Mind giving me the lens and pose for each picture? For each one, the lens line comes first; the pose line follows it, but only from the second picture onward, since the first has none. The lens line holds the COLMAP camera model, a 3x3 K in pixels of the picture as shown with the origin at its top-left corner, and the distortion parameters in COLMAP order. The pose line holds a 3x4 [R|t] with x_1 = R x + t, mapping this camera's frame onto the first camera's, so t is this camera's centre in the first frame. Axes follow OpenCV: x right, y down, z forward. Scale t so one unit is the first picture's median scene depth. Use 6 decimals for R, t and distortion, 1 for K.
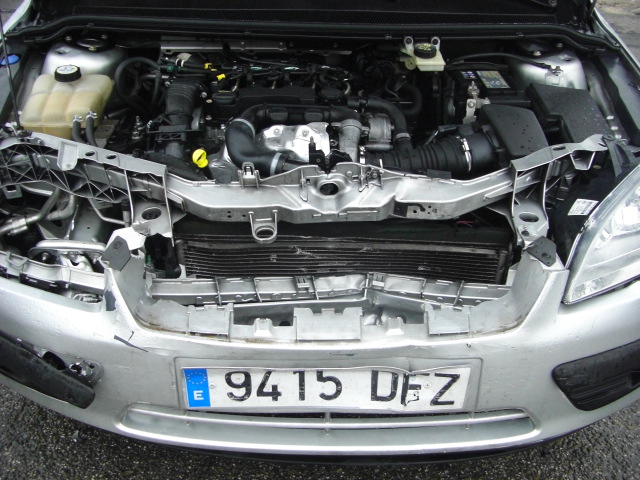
lens RADIAL K [[721.6, 0, 319.3], [0, 721.6, 234.0], [0, 0, 1]] dist [-0.142307, 0.000000]
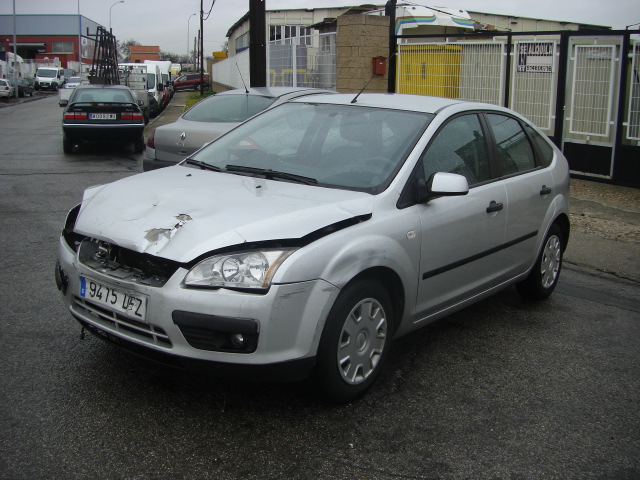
lens RADIAL K [[721.6, 0, 314.9], [0, 721.6, 244.6], [0, 0, 1]] dist [-0.142307, 0.000000]
pose [[0.763248, 0.151424, -0.628111, 2.098027], [-0.383803, 0.888300, -0.252227, 0.406295], [0.519757, 0.433582, 0.736110, -0.556826]]
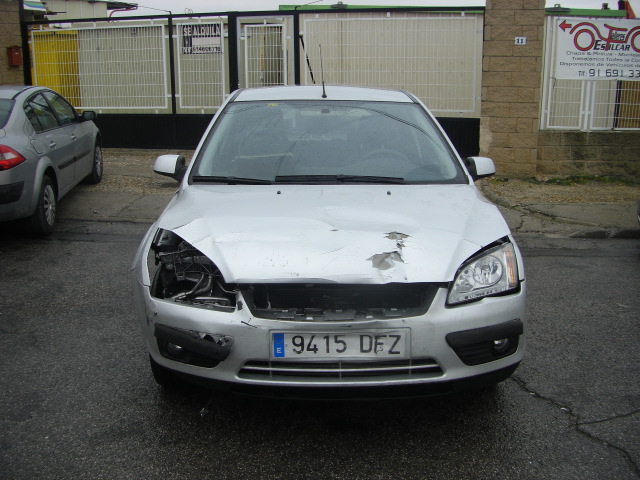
lens RADIAL K [[721.6, 0, 319.4], [0, 721.6, 240.5], [0, 0, 1]] dist [-0.142307, 0.000000]
pose [[0.999762, -0.018798, -0.011057, -0.019535], [0.013586, 0.933418, -0.358533, 0.688862], [0.017061, 0.358298, 0.933451, -1.114462]]
